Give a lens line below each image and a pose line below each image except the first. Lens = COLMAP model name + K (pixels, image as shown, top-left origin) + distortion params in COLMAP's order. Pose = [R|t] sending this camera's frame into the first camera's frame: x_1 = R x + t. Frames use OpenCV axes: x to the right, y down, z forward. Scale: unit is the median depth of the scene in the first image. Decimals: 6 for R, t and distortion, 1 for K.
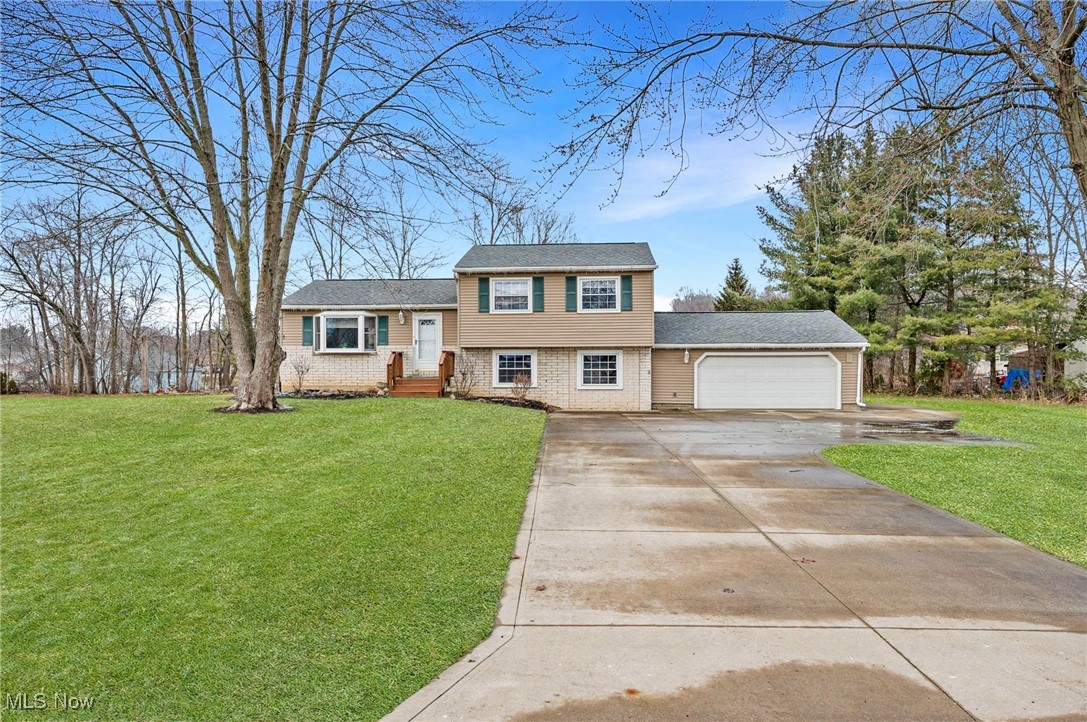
lens RADIAL K [[659.4, 0, 543.7], [0, 659.4, 364.5], [0, 0, 1]] dist [0.004587, 0.000091]
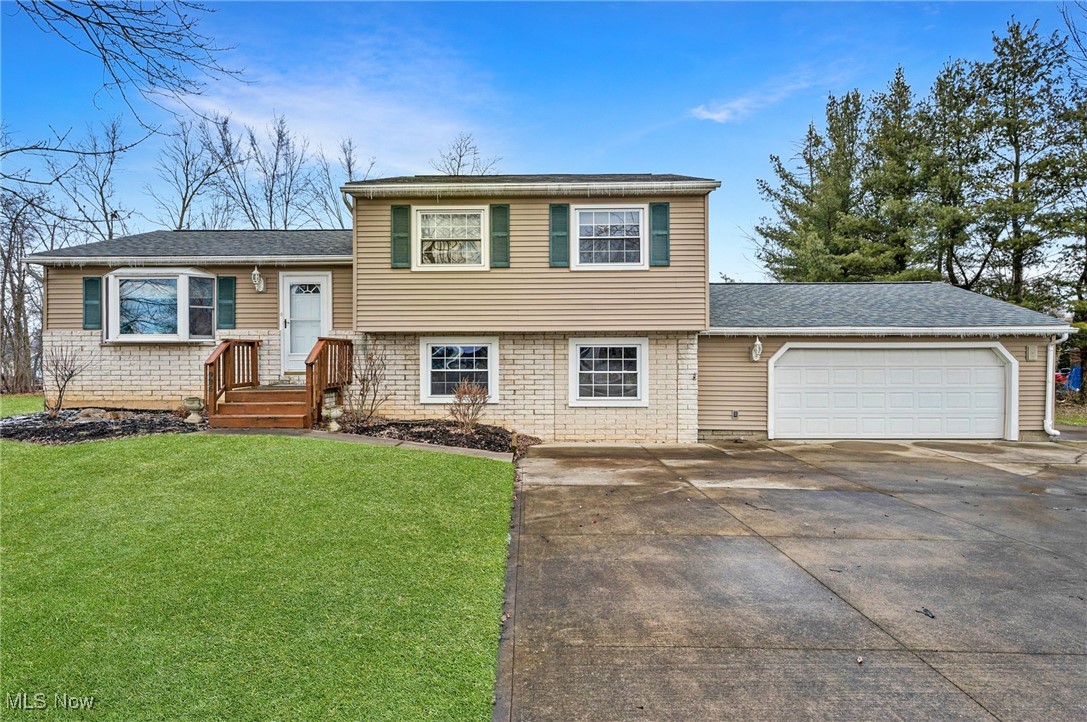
lens RADIAL K [[561.7, 0, 541.0], [0, 561.7, 361.6], [0, 0, 1]] dist [-0.001555, 0.000054]
pose [[0.999010, 0.000517, 0.044485, 0.005191], [-0.000743, 0.999987, 0.005064, -0.003769], [-0.044481, -0.005093, 0.998997, 0.519102]]
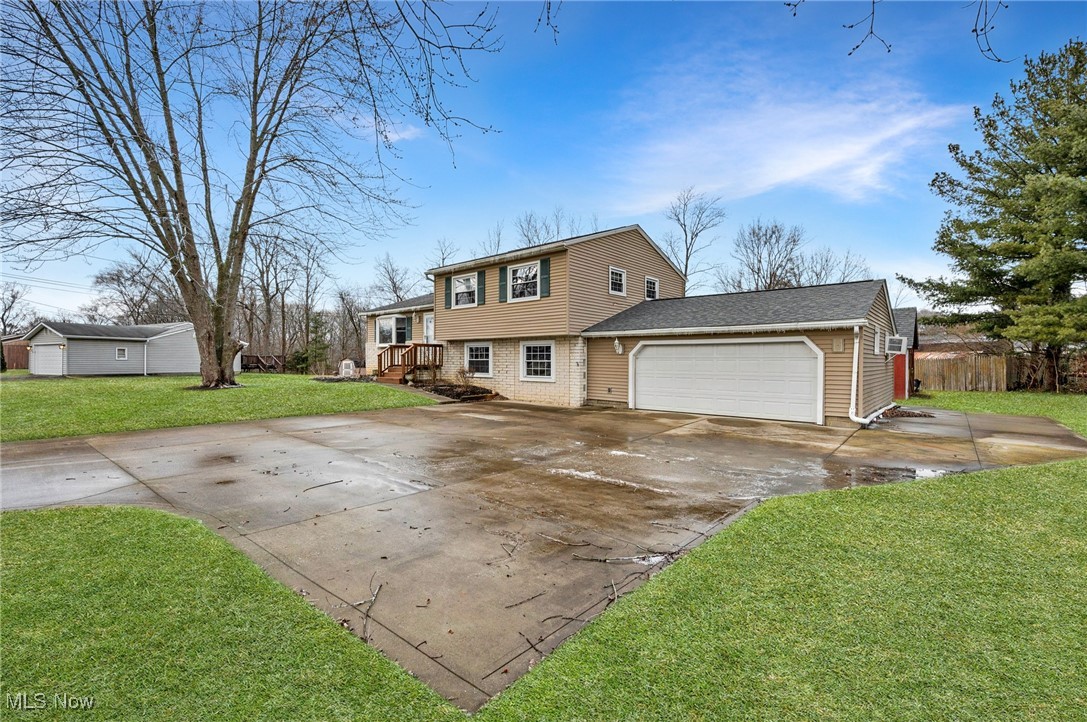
lens RADIAL K [[468.9, 0, 541.7], [0, 468.9, 366.9], [0, 0, 1]] dist [0.002099, 0.000232]
pose [[0.788877, 0.014056, -0.614391, 0.512424], [0.000365, 0.999727, 0.023341, 0.000522], [0.614551, -0.018638, 0.788657, 0.467045]]
